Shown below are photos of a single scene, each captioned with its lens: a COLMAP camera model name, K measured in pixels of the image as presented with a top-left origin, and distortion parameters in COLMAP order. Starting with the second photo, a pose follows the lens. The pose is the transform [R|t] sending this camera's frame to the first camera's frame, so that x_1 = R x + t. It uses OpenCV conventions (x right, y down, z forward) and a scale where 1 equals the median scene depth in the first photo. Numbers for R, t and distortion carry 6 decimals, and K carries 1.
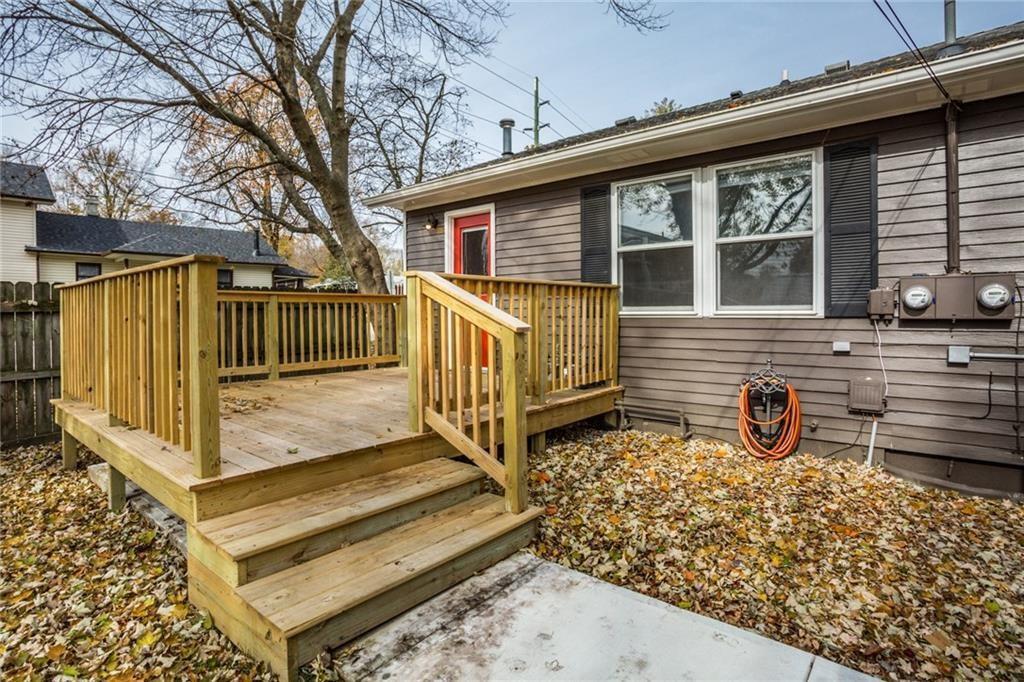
lens RADIAL K [[502.7, 0, 503.2], [0, 502.7, 335.7], [0, 0, 1]] dist [-0.072332, 0.032362]
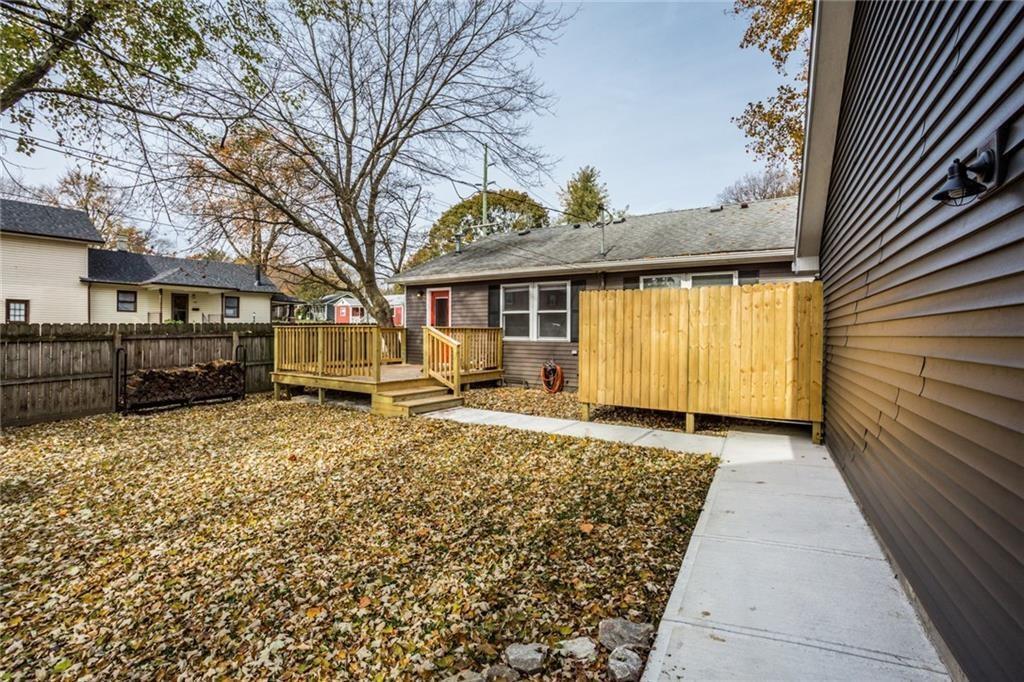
lens RADIAL K [[502.7, 0, 503.2], [0, 502.7, 335.7], [0, 0, 1]] dist [-0.072332, 0.032362]
pose [[0.995788, 0.009896, 0.091155, 0.013433], [-0.006543, 0.999293, -0.037012, 0.028519], [-0.091457, 0.036259, 0.995149, -1.426606]]
